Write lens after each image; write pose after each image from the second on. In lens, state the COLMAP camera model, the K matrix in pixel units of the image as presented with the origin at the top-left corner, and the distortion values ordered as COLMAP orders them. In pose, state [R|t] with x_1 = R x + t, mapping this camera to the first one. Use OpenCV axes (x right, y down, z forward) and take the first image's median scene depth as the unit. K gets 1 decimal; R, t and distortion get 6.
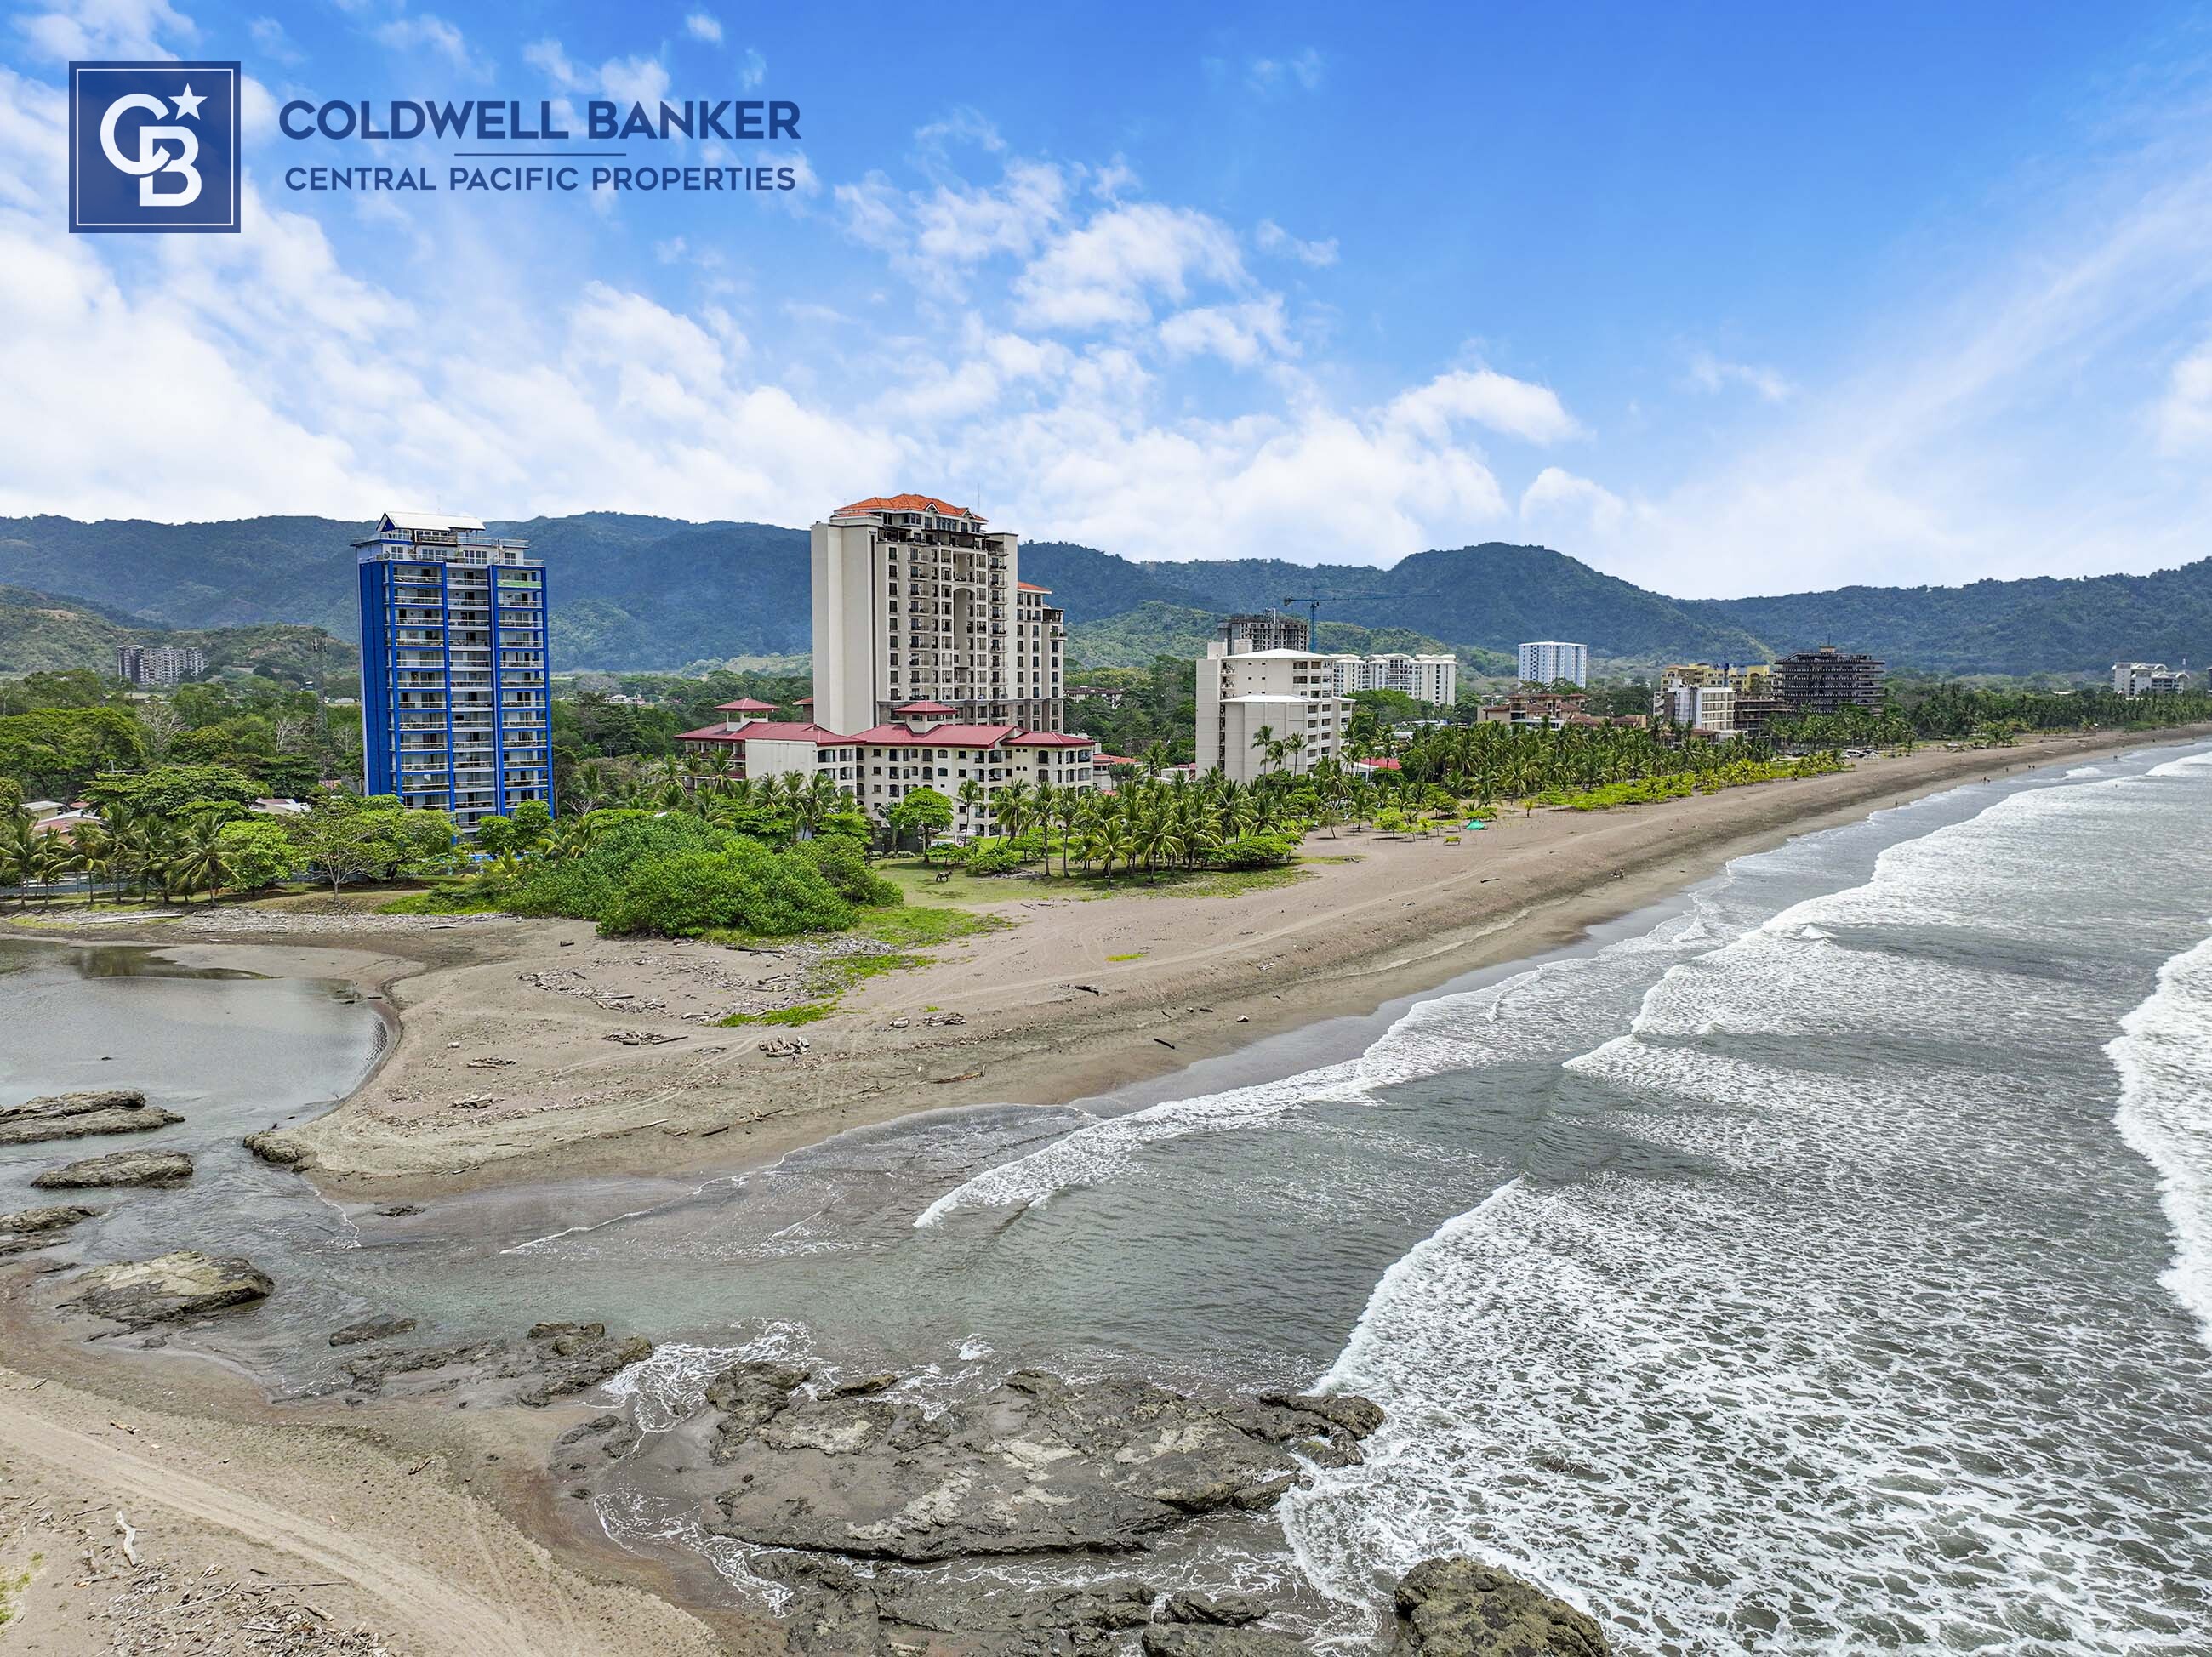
lens RADIAL K [[1720.7, 0, 1106.0], [0, 1720.7, 828.5], [0, 0, 1]] dist [0.032175, 0.005220]
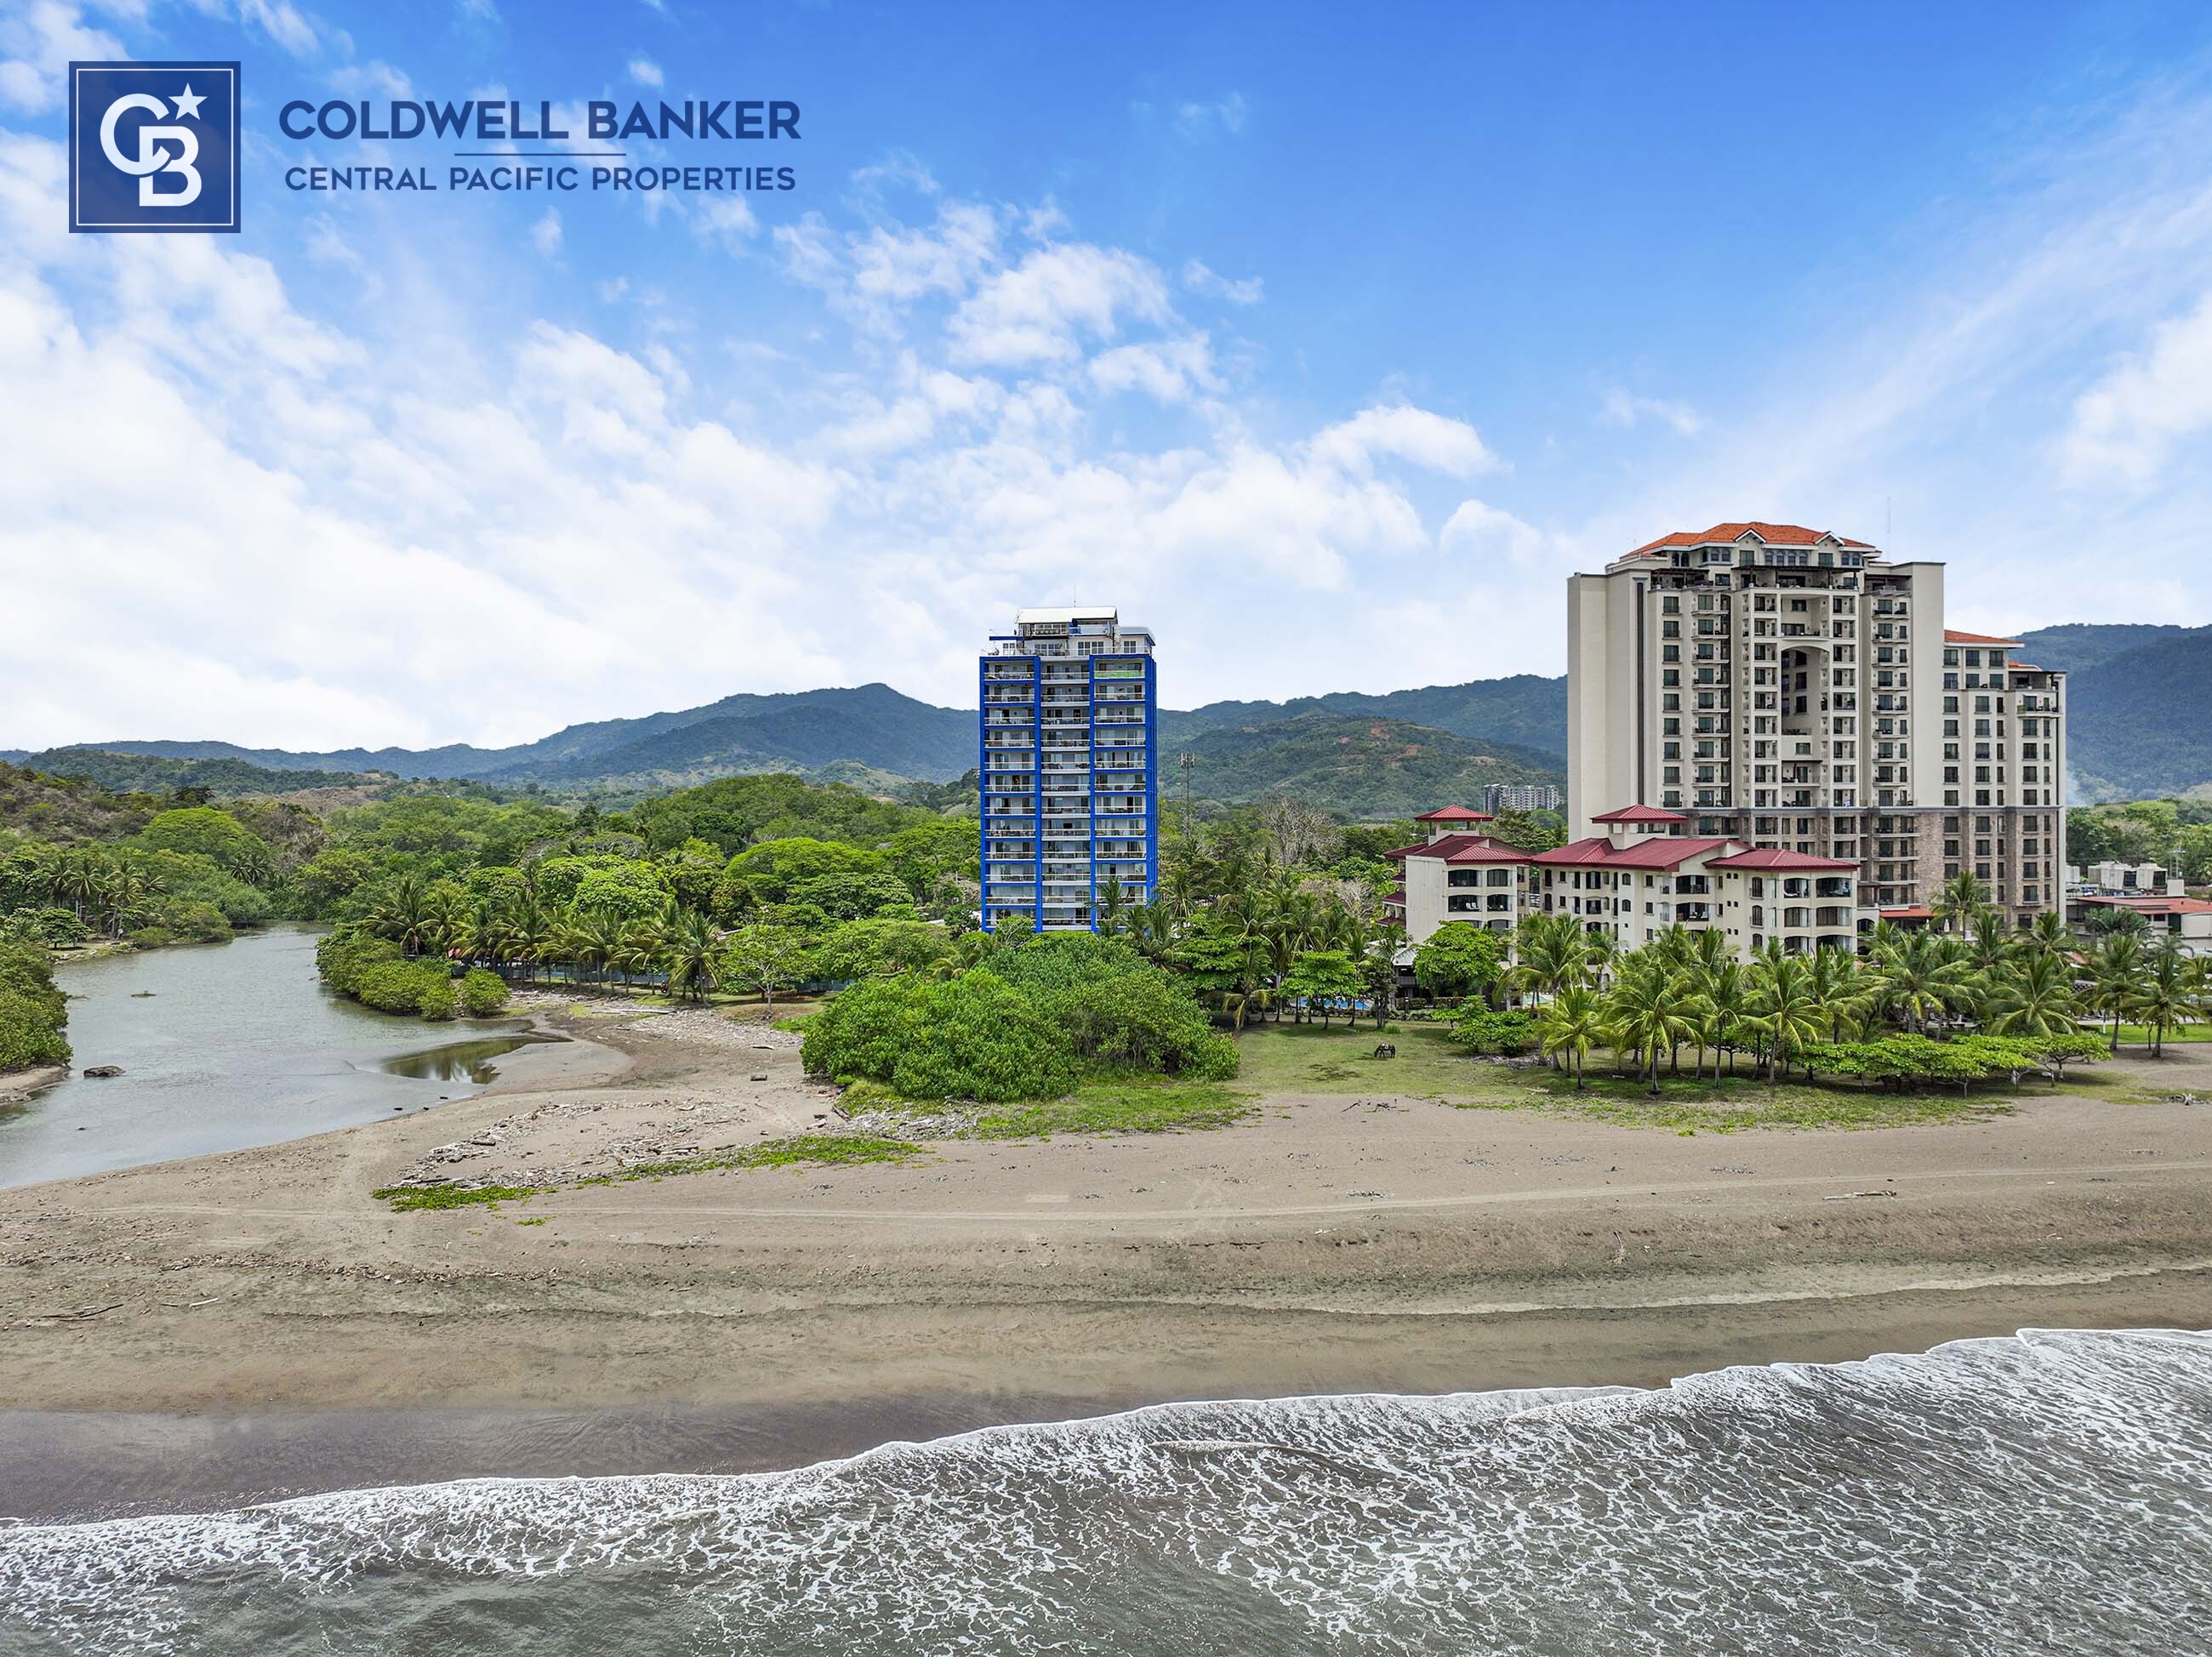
lens RADIAL K [[1720.7, 0, 1106.0], [0, 1720.7, 828.5], [0, 0, 1]] dist [0.032175, 0.005220]
pose [[0.662502, -0.001831, -0.749058, 0.259565], [-0.060186, 0.996634, -0.055667, -0.011359], [0.746639, 0.081962, 0.660161, 0.349349]]
